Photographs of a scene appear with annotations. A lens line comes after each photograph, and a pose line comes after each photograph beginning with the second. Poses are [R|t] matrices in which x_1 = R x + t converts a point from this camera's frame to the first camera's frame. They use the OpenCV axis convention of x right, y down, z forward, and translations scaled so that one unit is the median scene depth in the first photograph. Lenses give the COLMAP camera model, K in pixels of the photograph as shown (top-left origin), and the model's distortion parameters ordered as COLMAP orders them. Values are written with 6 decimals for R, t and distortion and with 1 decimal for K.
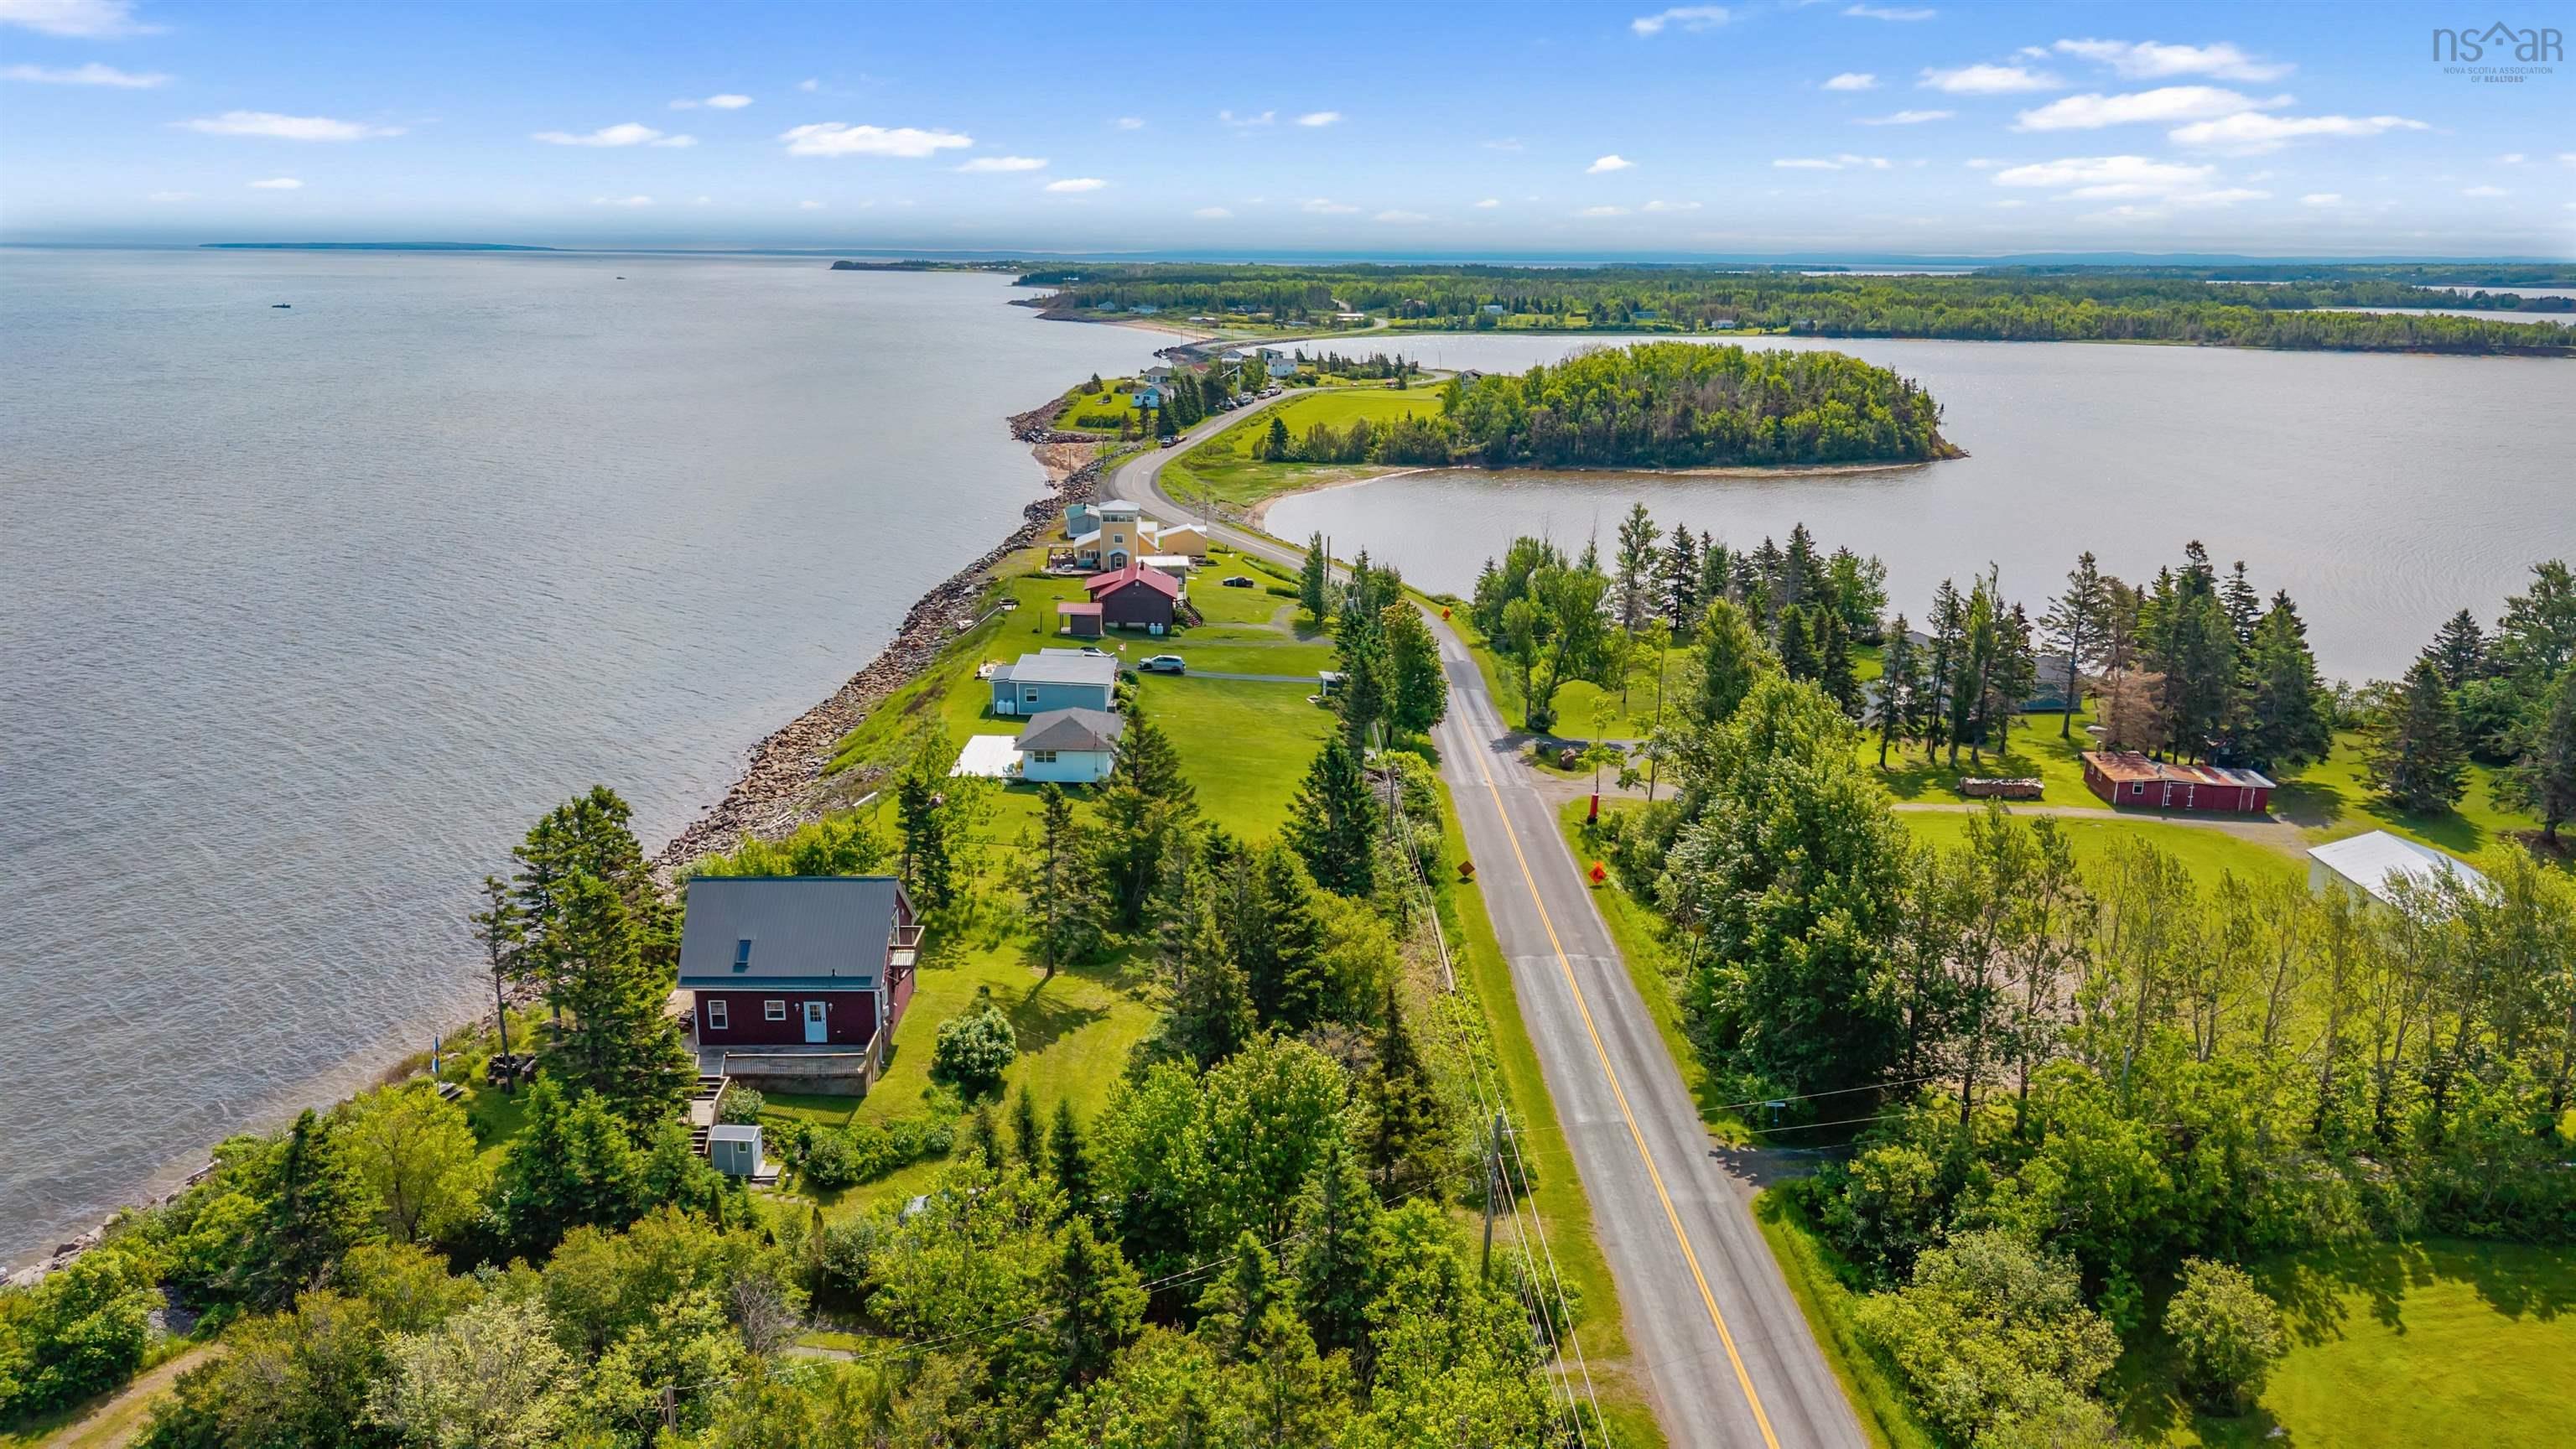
lens RADIAL K [[1761.1, 0, 1330.5], [0, 1761.1, 723.9], [0, 0, 1]] dist [-0.000626, -0.002565]
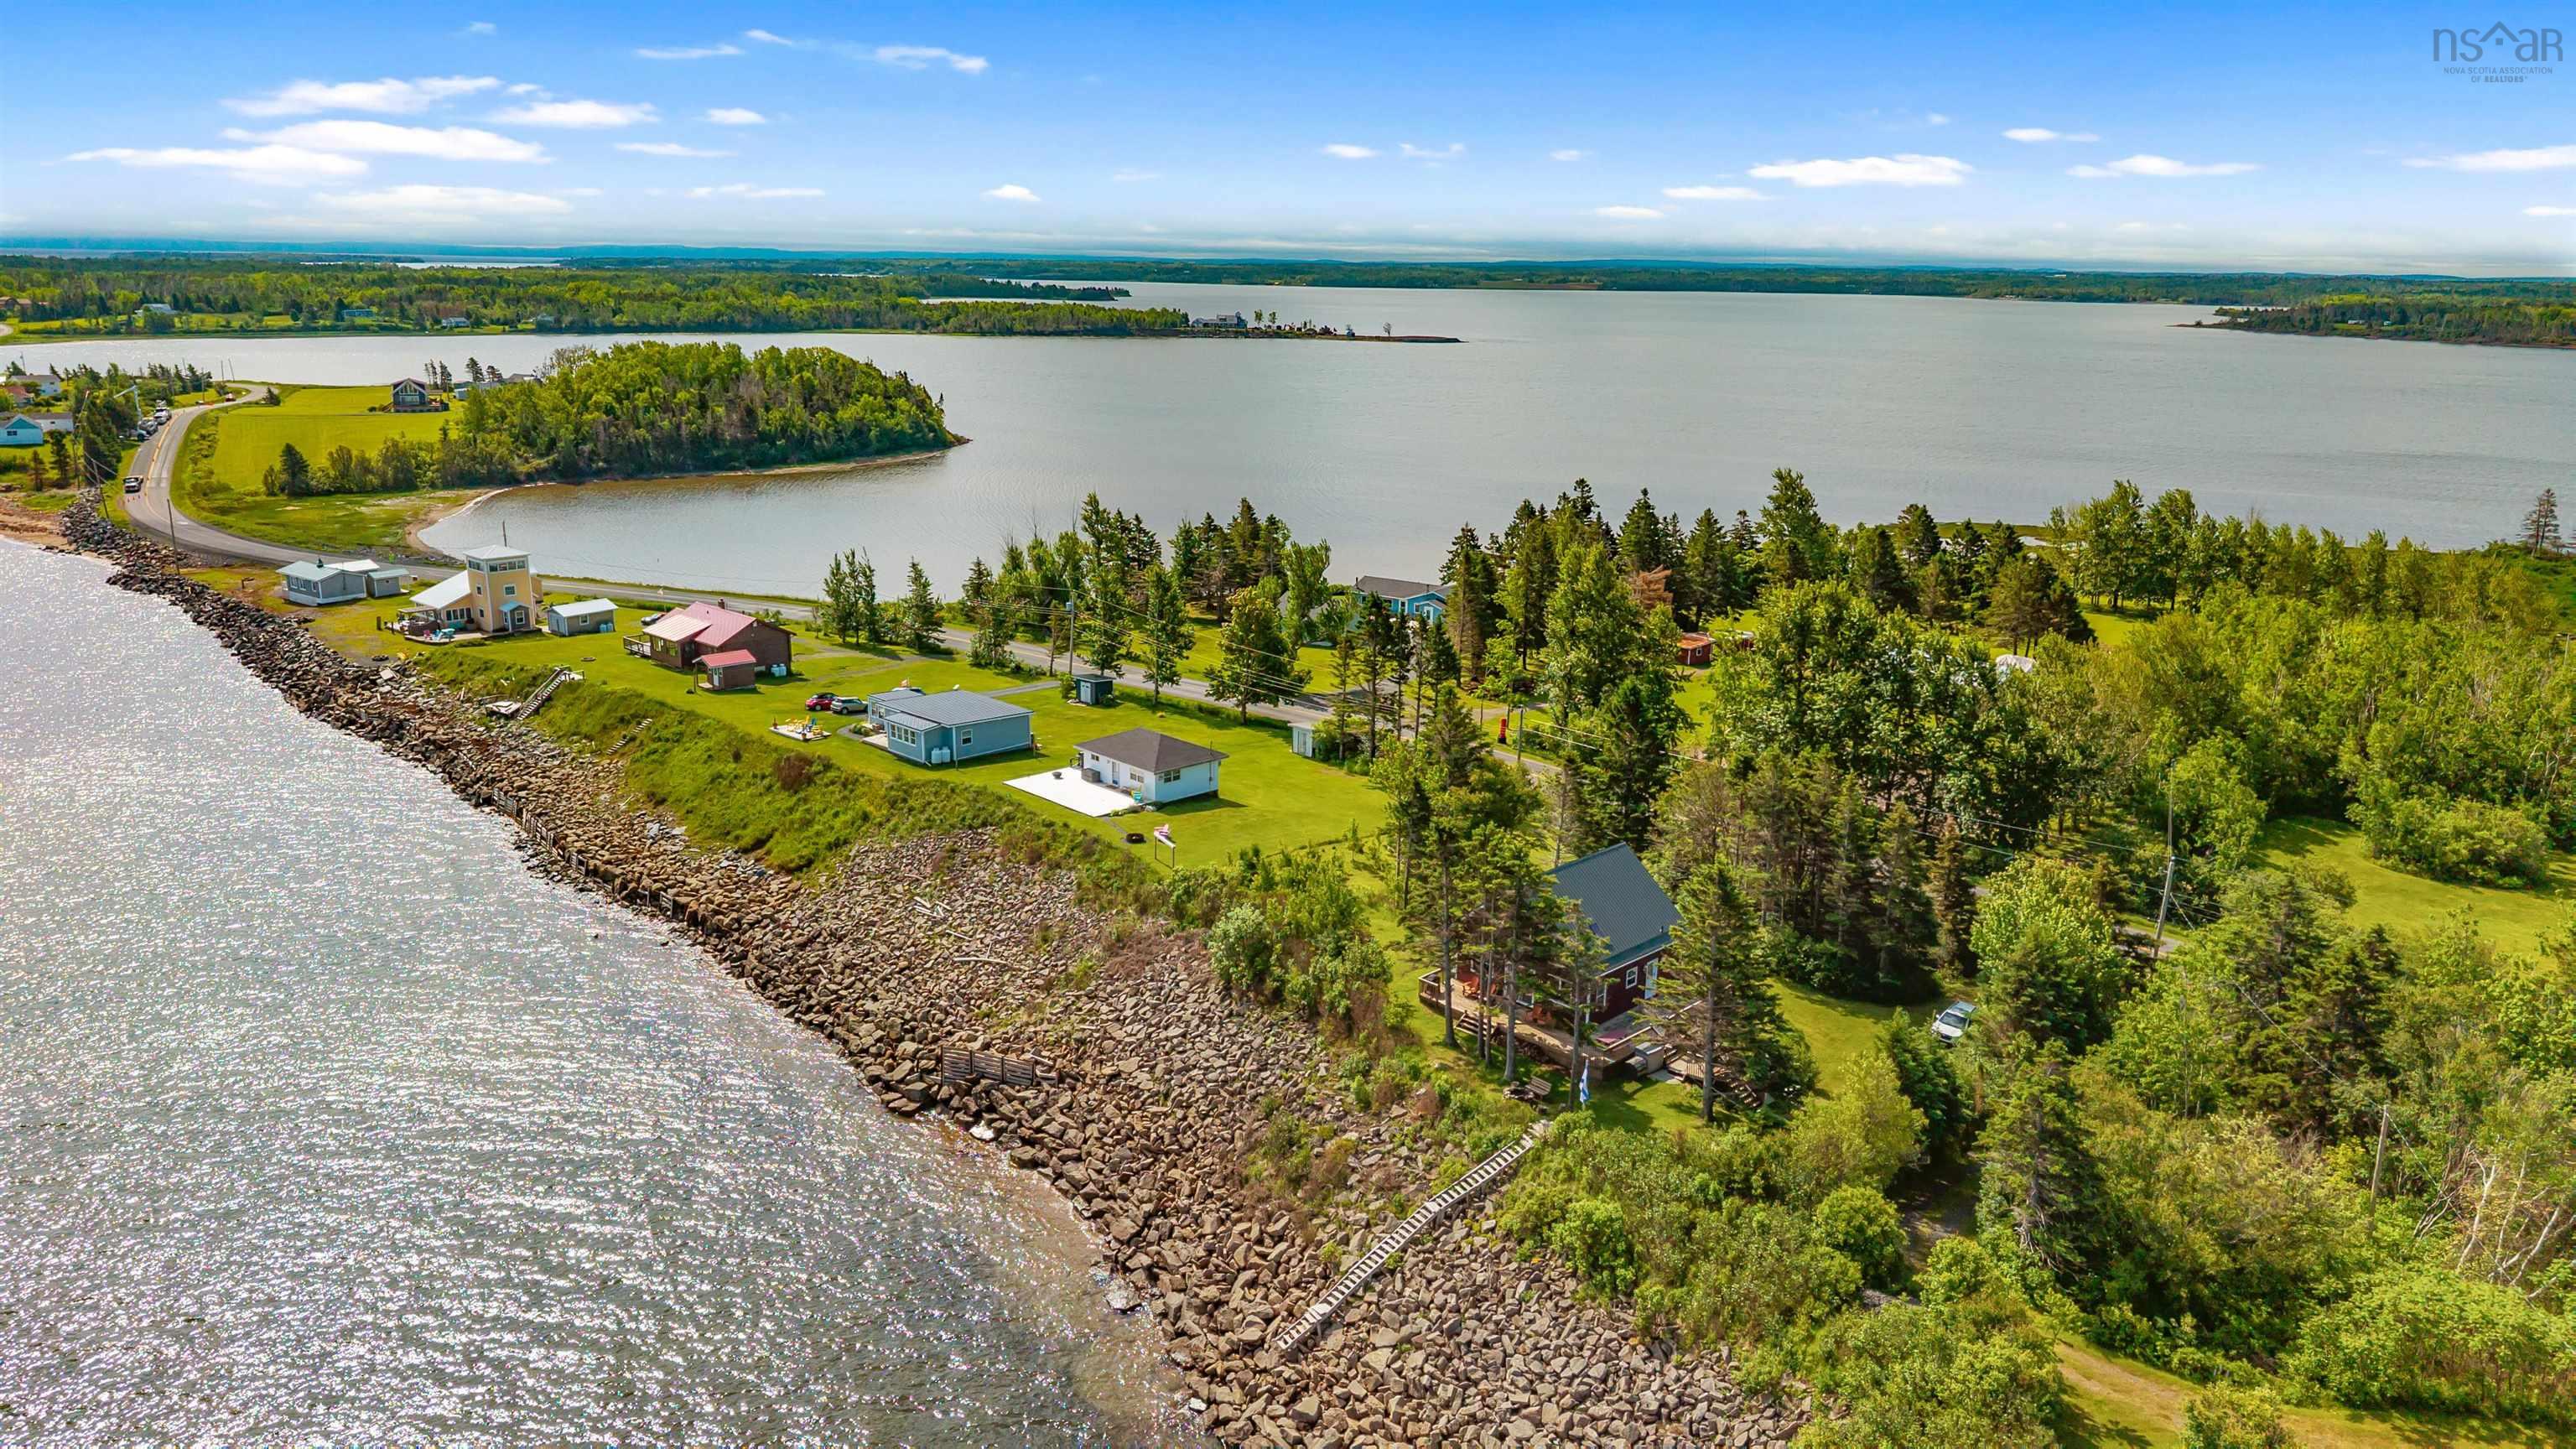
lens RADIAL K [[1761.1, 0, 1330.5], [0, 1761.1, 723.9], [0, 0, 1]] dist [-0.000626, -0.002565]
pose [[0.706697, -0.173237, 0.685980, -0.245637], [0.170285, 0.982706, 0.072744, -0.021230], [-0.686719, 0.065404, 0.723975, 0.077149]]
